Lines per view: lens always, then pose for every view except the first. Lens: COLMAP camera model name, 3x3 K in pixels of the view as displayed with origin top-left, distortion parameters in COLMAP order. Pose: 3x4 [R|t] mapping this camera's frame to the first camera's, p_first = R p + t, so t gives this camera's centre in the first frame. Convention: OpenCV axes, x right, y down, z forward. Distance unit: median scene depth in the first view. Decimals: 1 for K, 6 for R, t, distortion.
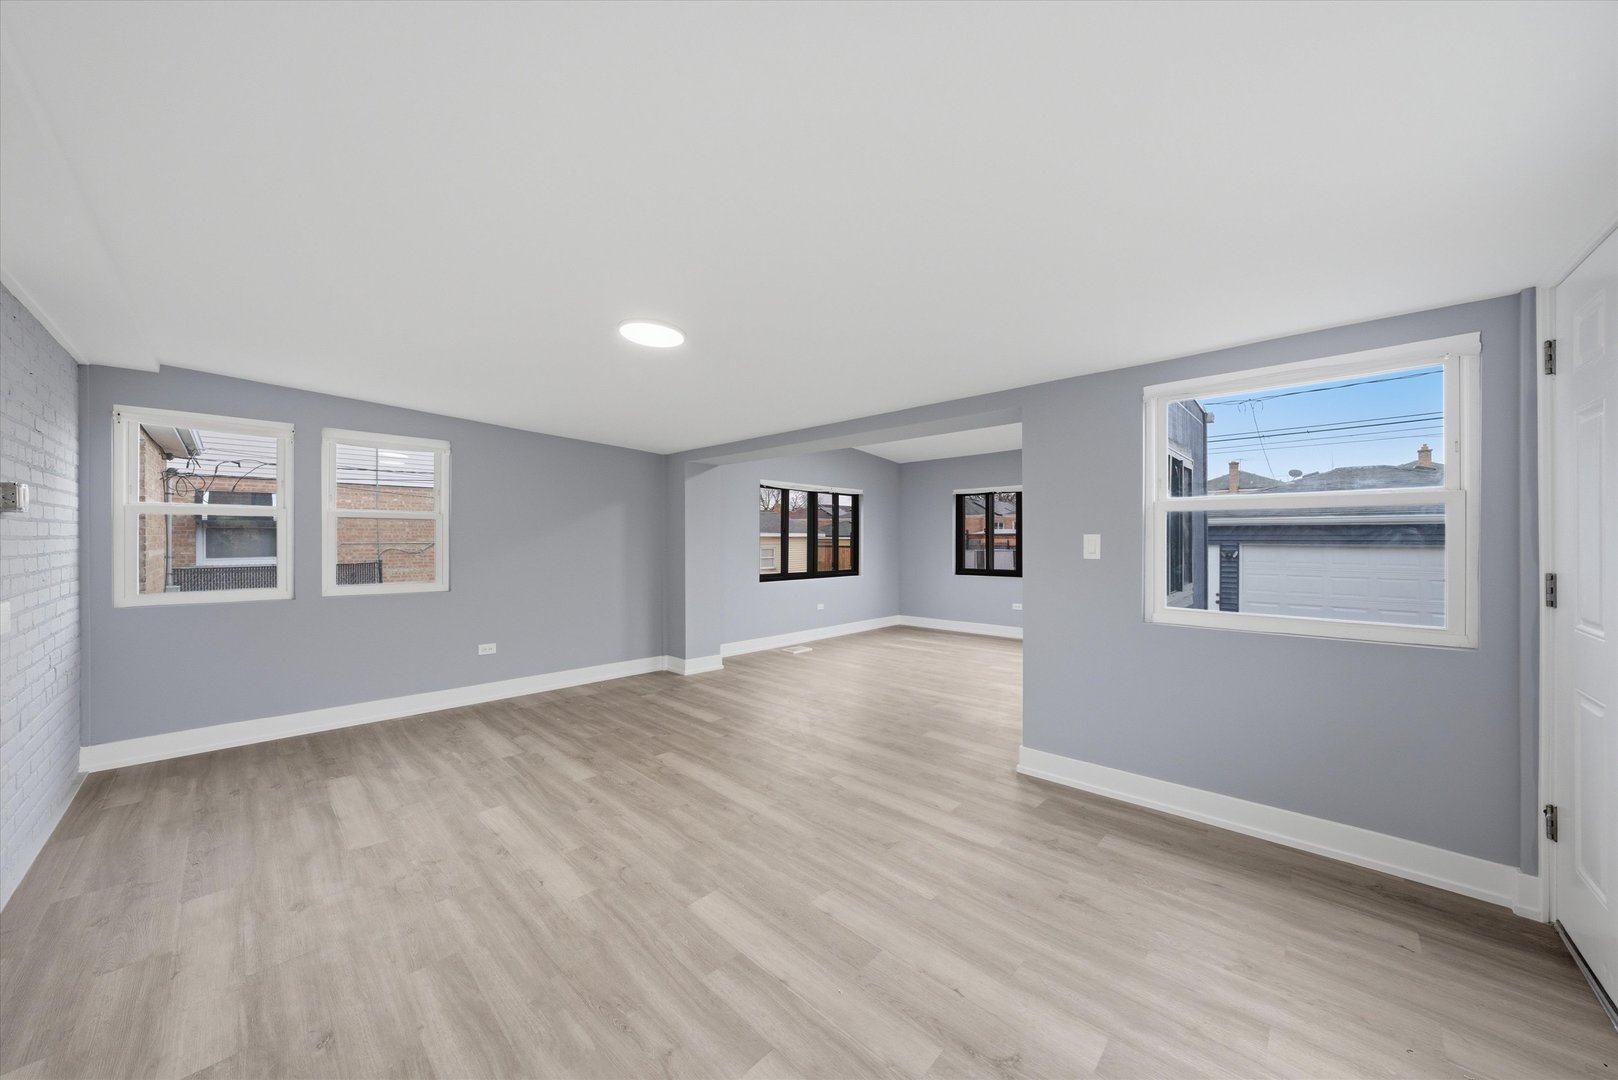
lens RADIAL K [[563.7, 0, 804.7], [0, 563.7, 534.4], [0, 0, 1]] dist [-0.027984, 0.006804]
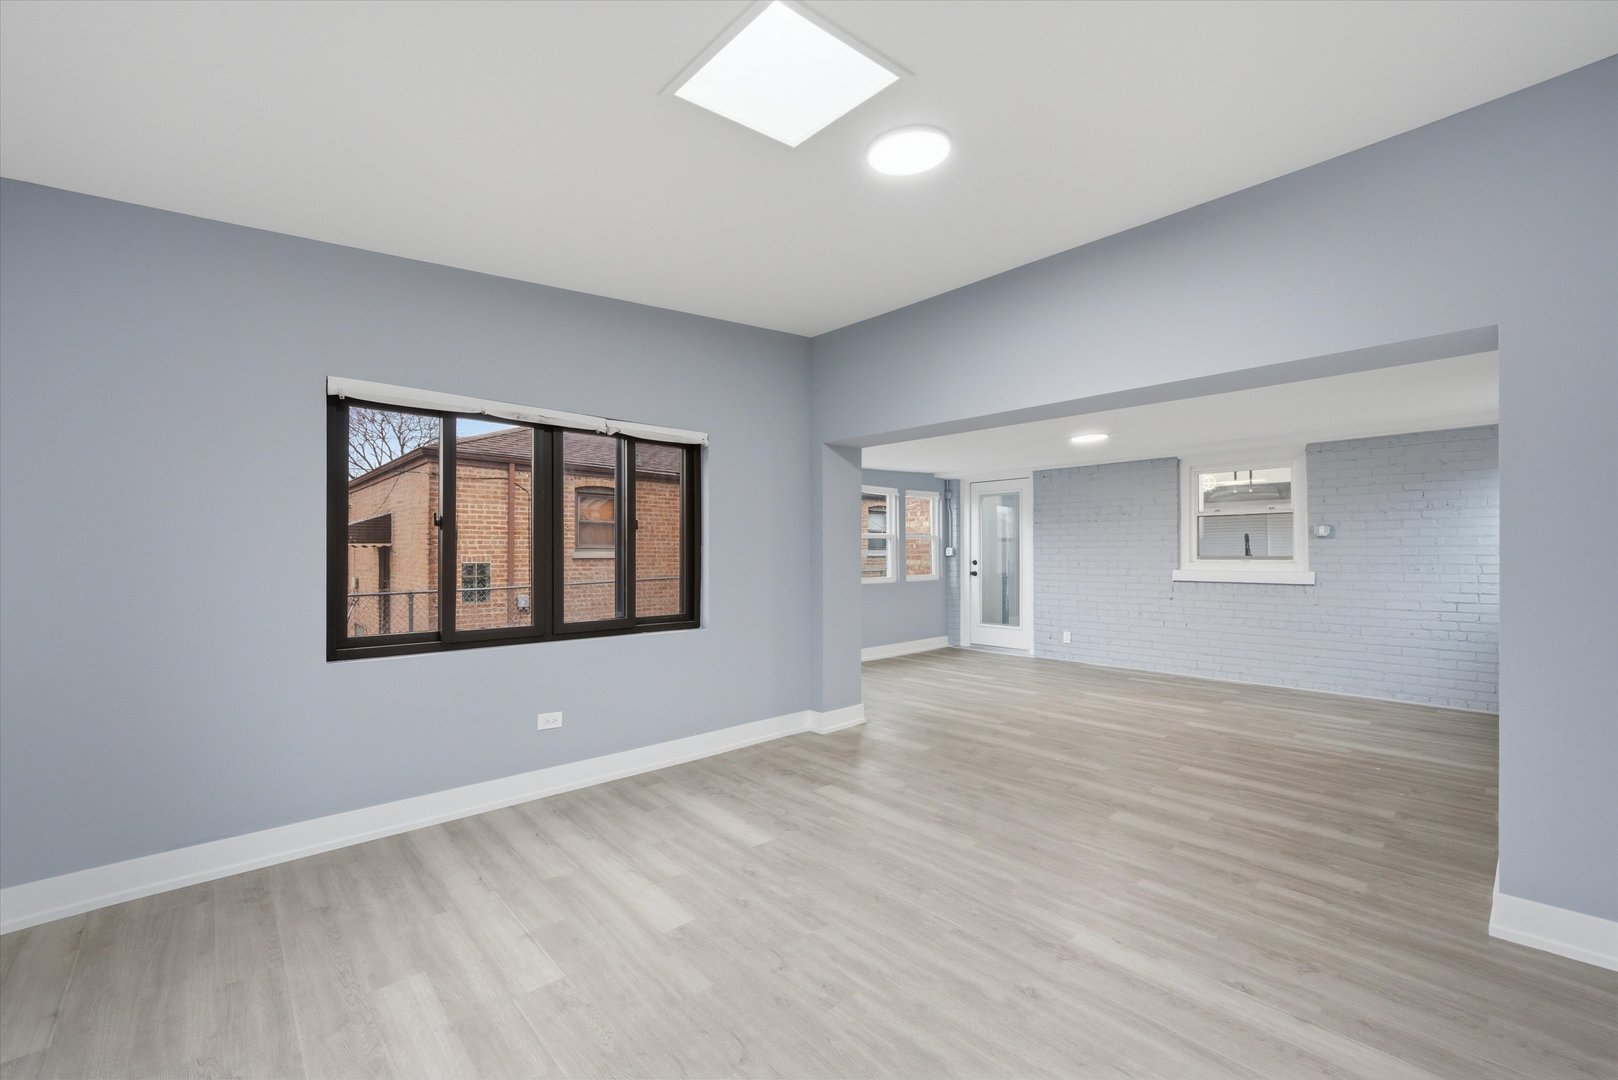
lens RADIAL K [[650.1, 0, 816.0], [0, 650.1, 549.7], [0, 0, 1]] dist [-0.015837, 0.000012]
pose [[-0.998908, 0.001586, 0.046684, 0.374012], [0.001132, 0.999952, -0.009763, 0.024444], [-0.046697, -0.009700, -0.998862, 2.233443]]
